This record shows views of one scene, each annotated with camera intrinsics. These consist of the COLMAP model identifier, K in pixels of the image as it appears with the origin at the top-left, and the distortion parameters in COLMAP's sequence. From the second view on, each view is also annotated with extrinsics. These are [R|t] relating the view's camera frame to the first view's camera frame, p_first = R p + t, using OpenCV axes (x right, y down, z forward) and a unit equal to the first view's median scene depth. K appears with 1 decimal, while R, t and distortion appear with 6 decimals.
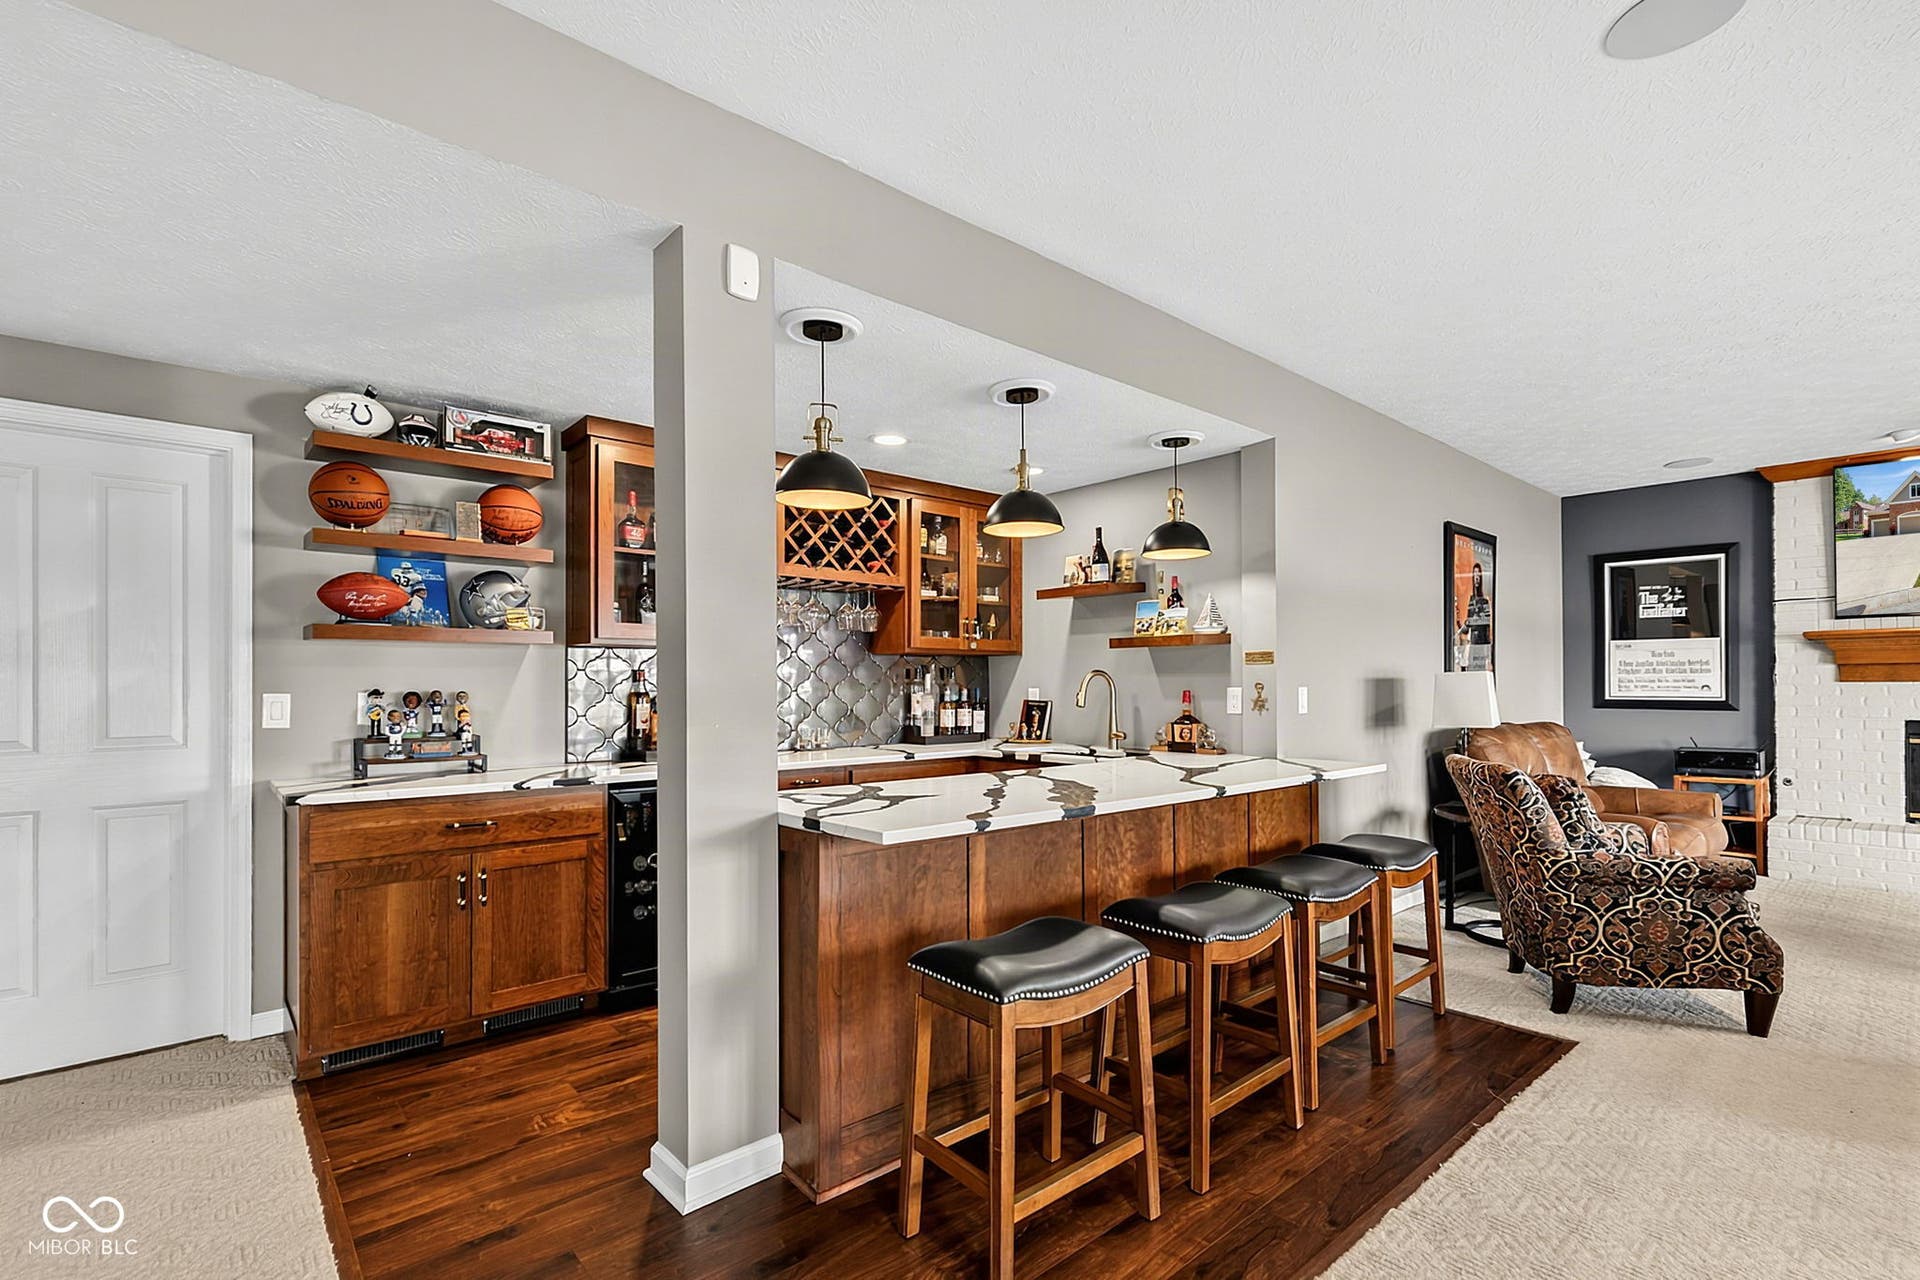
lens RADIAL K [[875.0, 0, 957.0], [0, 875.0, 680.3], [0, 0, 1]] dist [-0.000406, -0.000074]
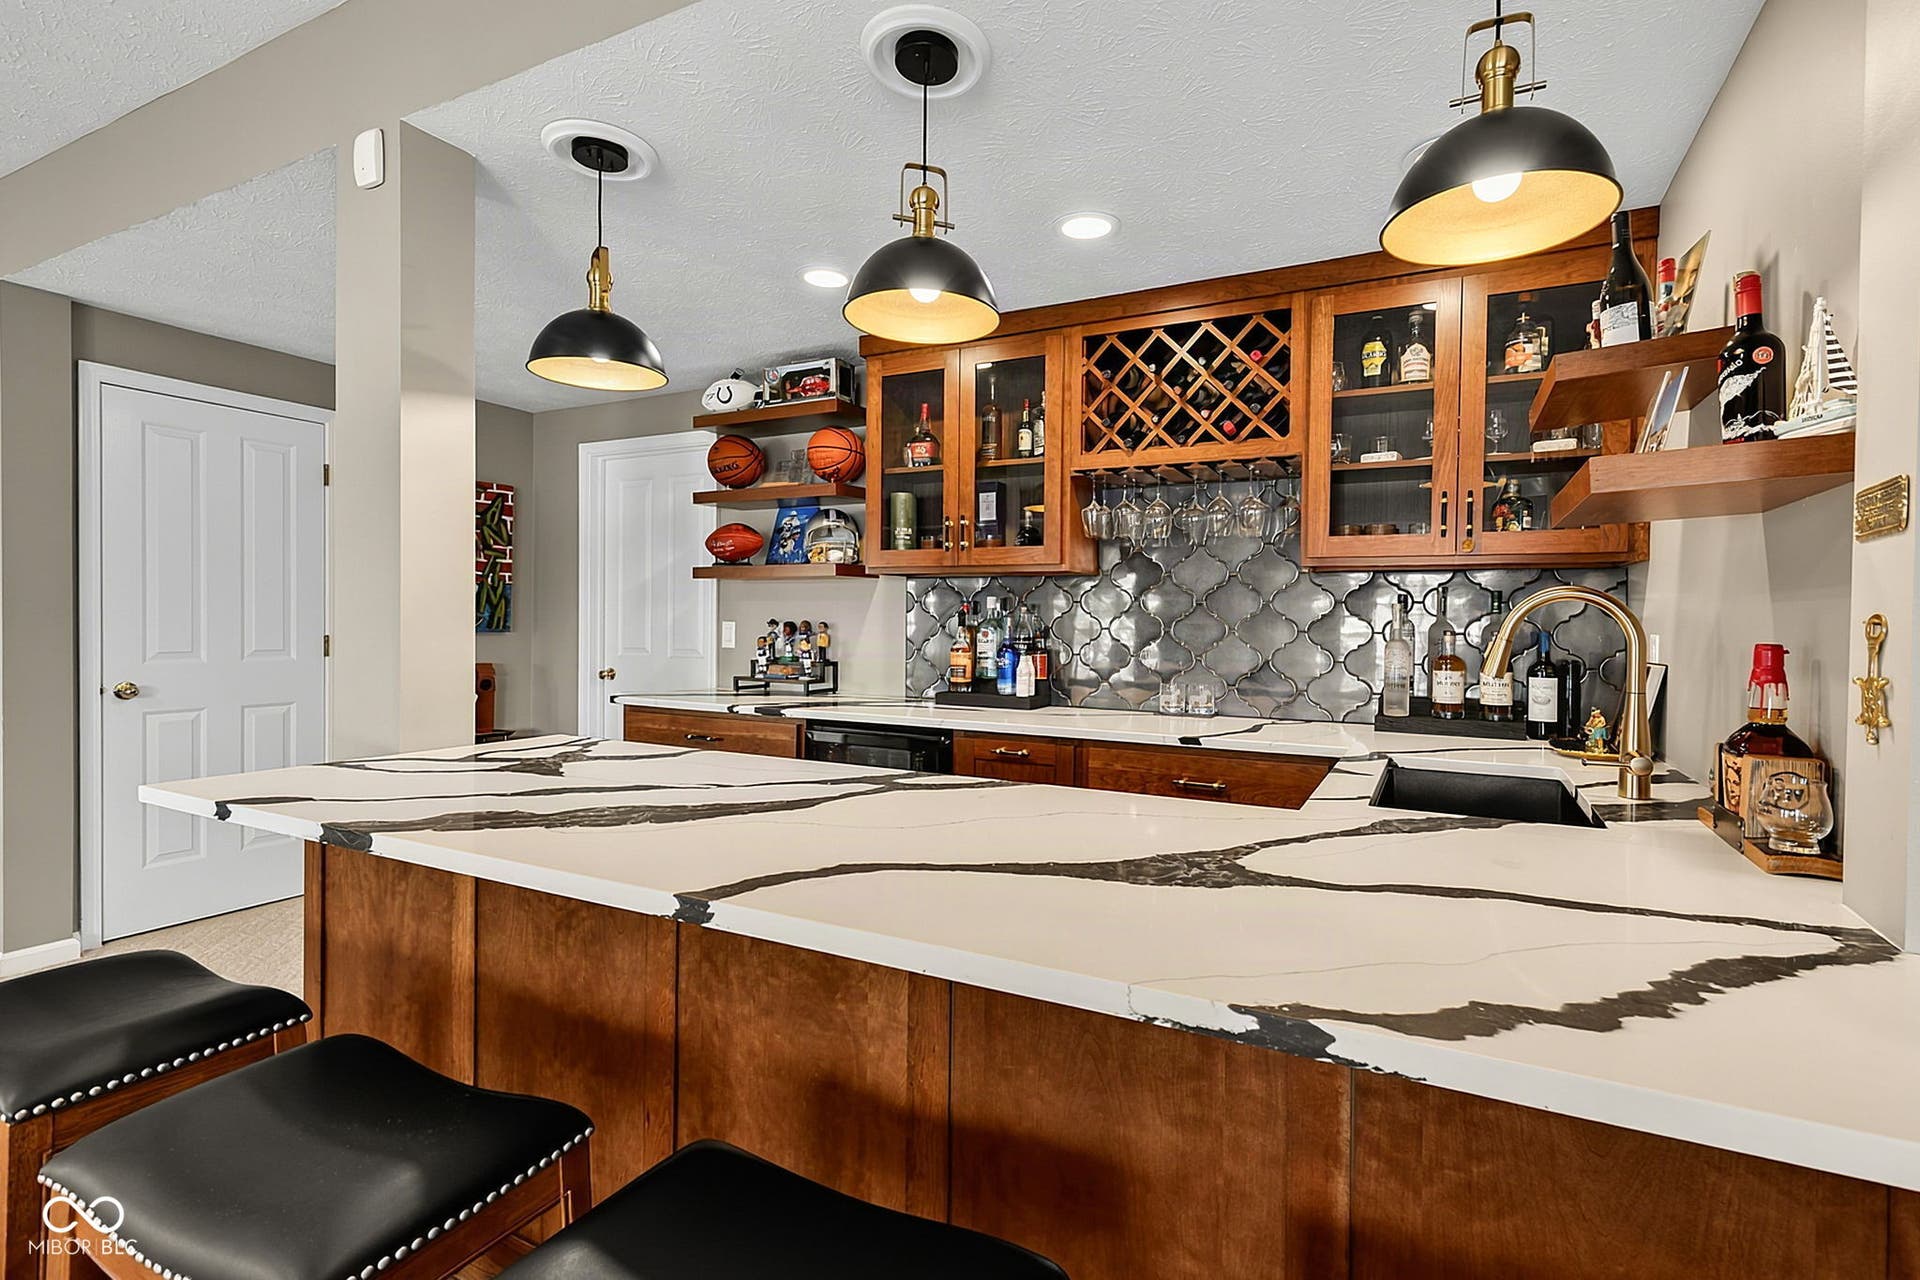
lens RADIAL K [[874.8, 0, 951.8], [0, 874.8, 621.0], [0, 0, 1]] dist [-0.000217, -0.000057]
pose [[0.384537, 0.010438, -0.923050, 0.428495], [-0.005743, 0.999944, 0.008915, 0.001287], [0.923092, 0.001873, 0.384576, 0.606337]]
